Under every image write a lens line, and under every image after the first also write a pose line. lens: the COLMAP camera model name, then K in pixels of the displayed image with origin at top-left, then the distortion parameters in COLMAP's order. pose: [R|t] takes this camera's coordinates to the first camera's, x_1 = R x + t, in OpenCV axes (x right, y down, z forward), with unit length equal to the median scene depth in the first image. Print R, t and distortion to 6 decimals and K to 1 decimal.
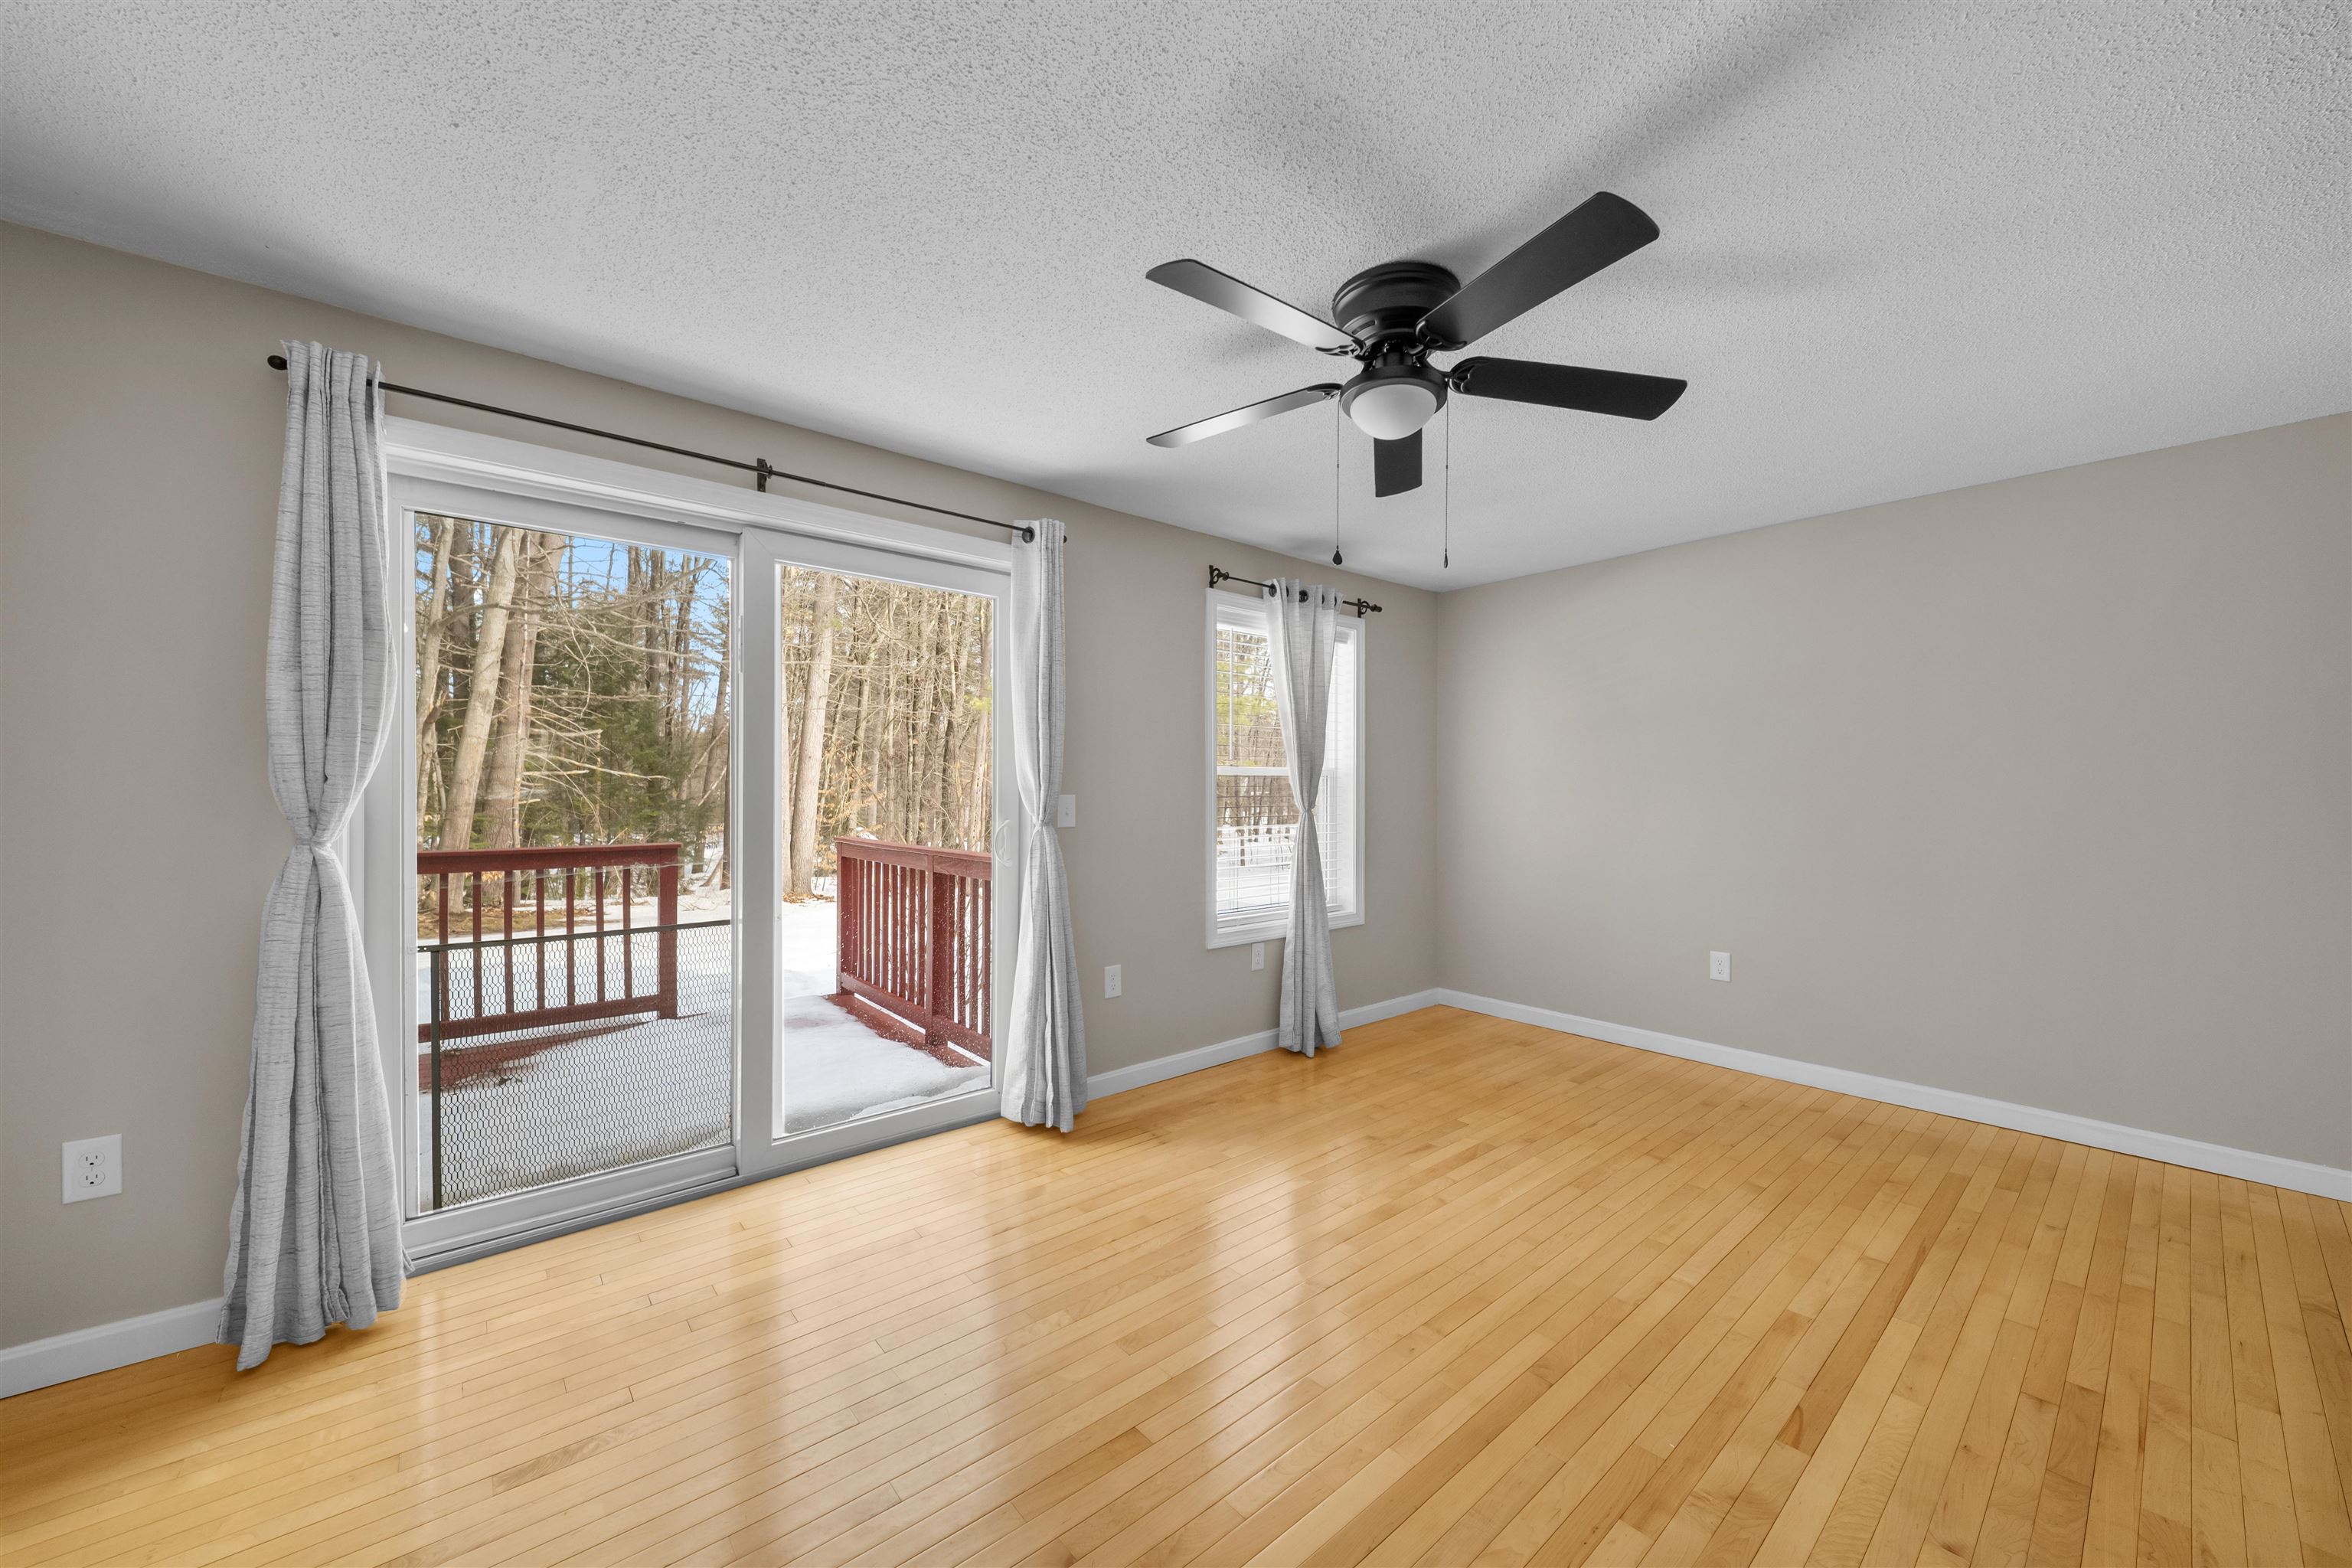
lens RADIAL K [[831.0, 0, 1156.6], [0, 831.0, 794.7], [0, 0, 1]] dist [0.001564, -0.002634]
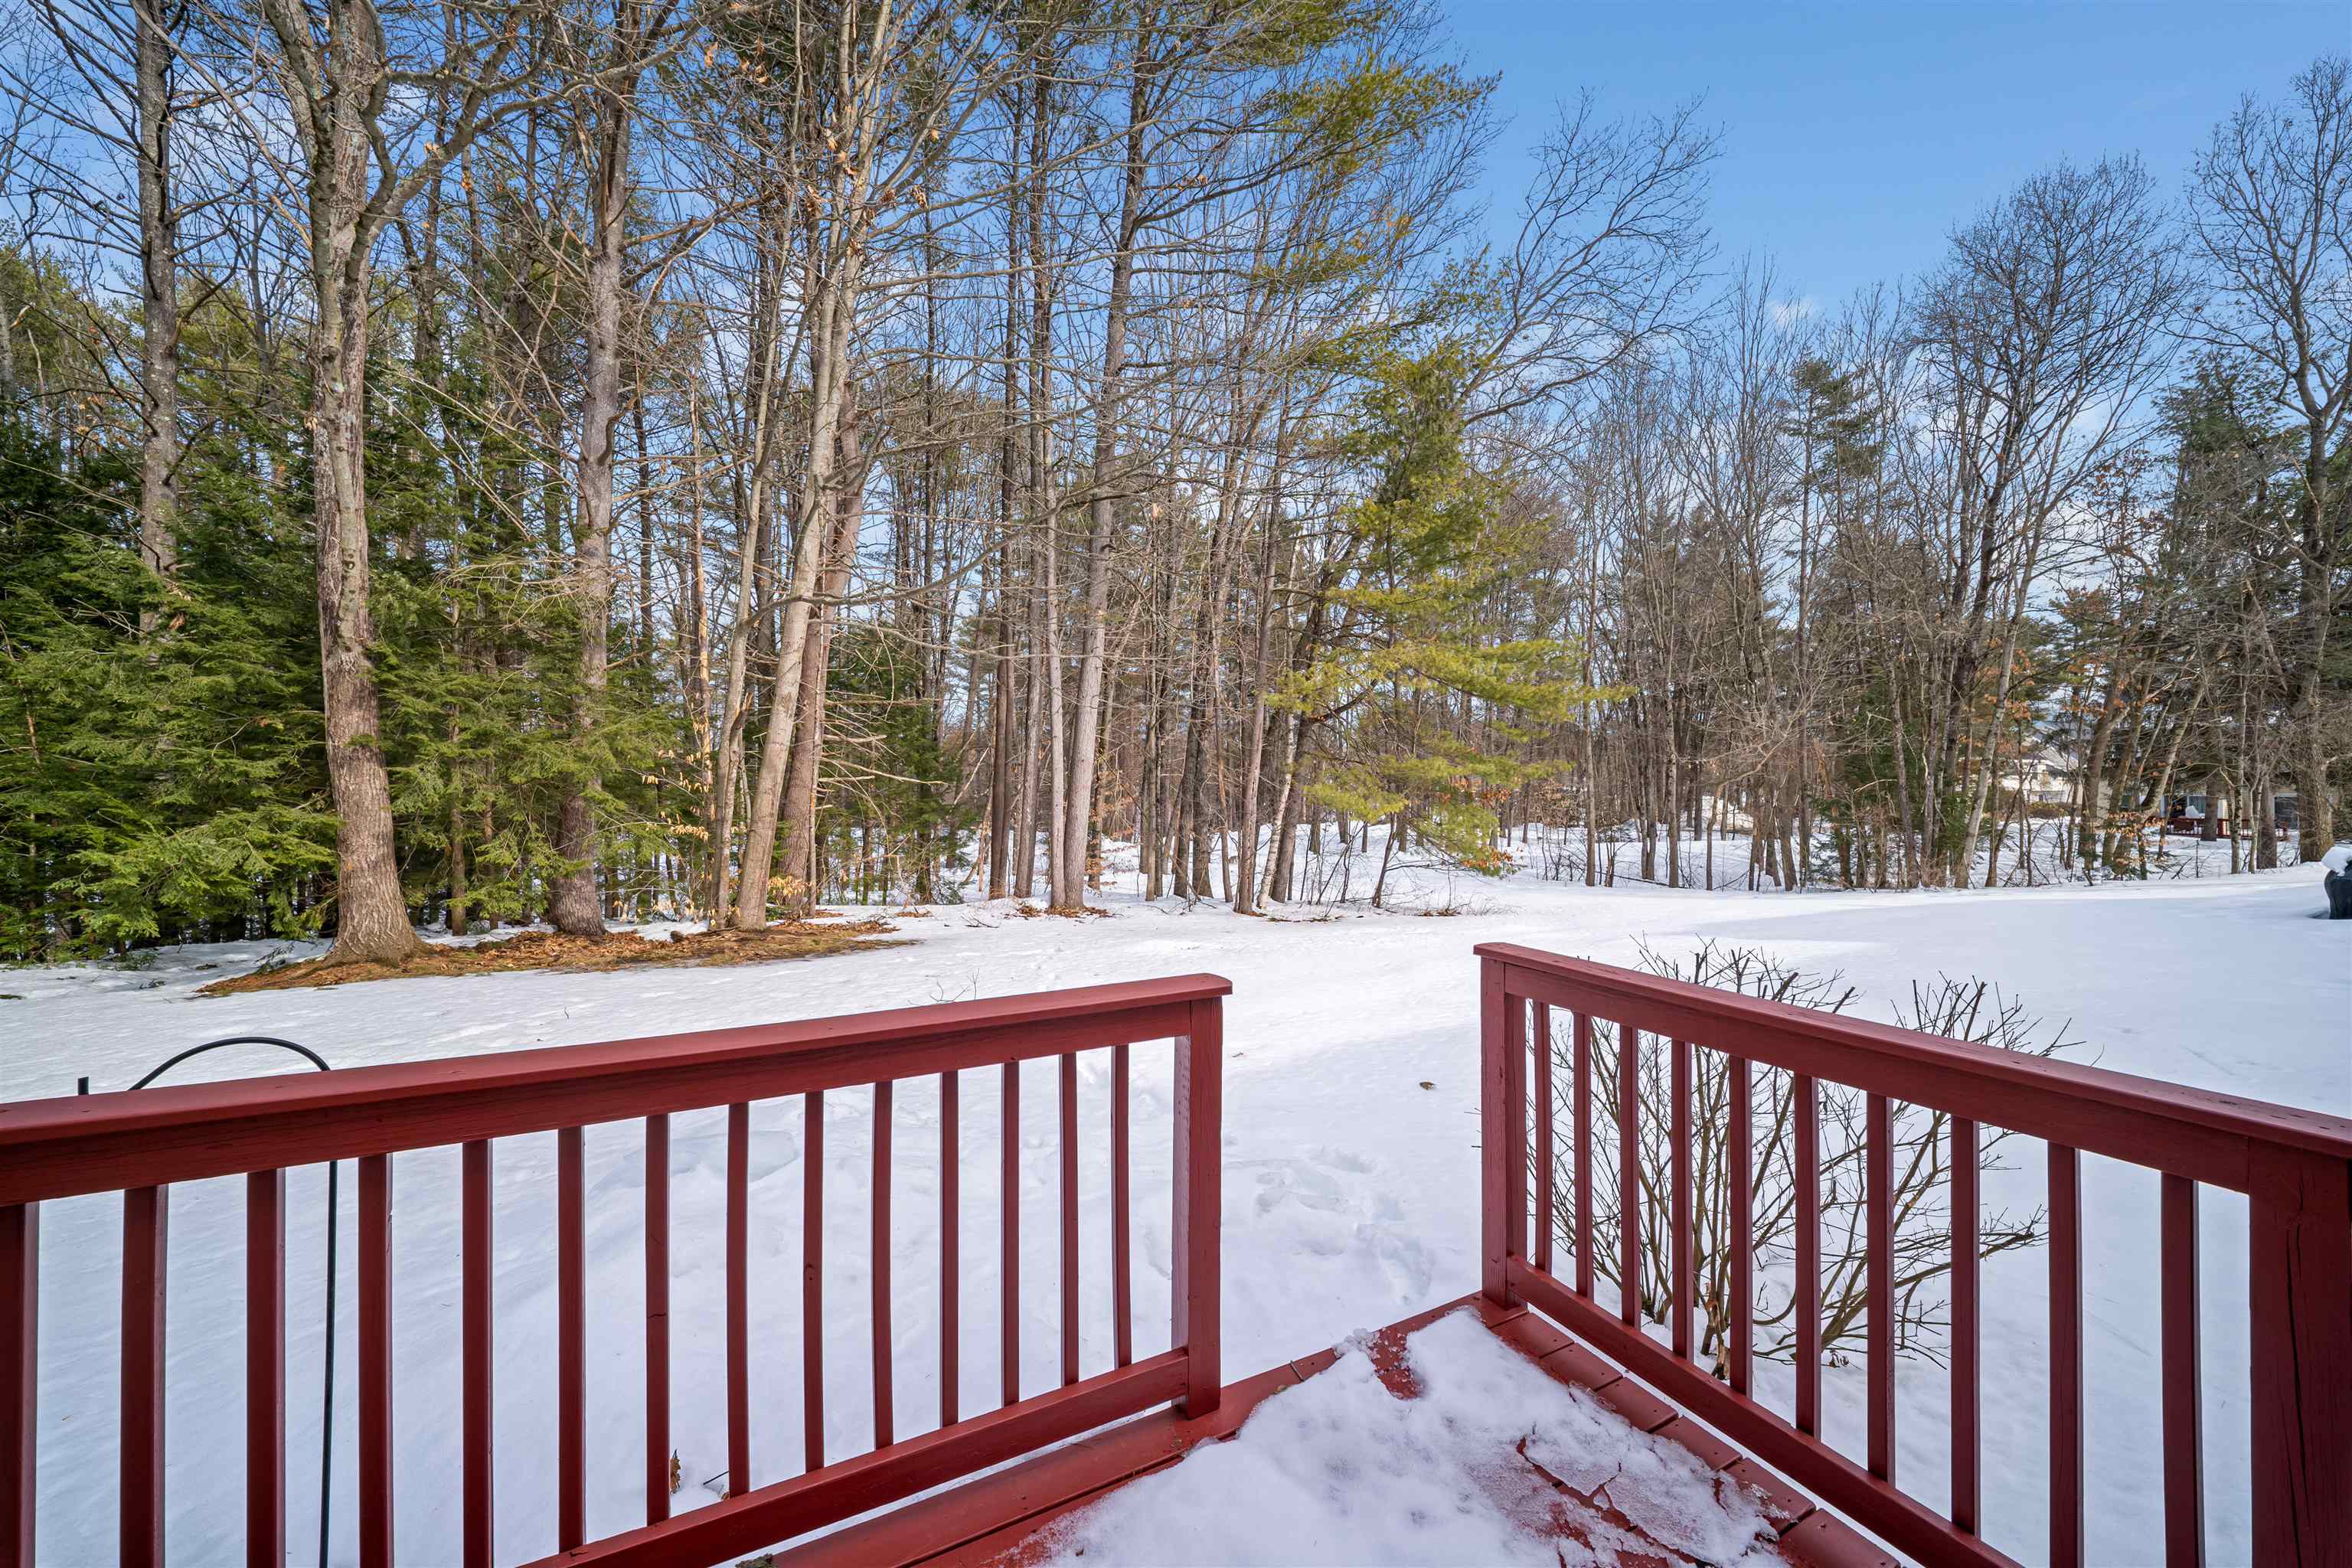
lens RADIAL K [[831.0, 0, 1187.5], [0, 831.0, 789.7], [0, 0, 1]] dist [0.001564, -0.002634]
pose [[0.974846, -0.000338, -0.222880, -0.798626], [-0.000919, 0.999984, -0.005535, -0.063101], [0.222879, 0.005601, 0.974830, 0.936807]]
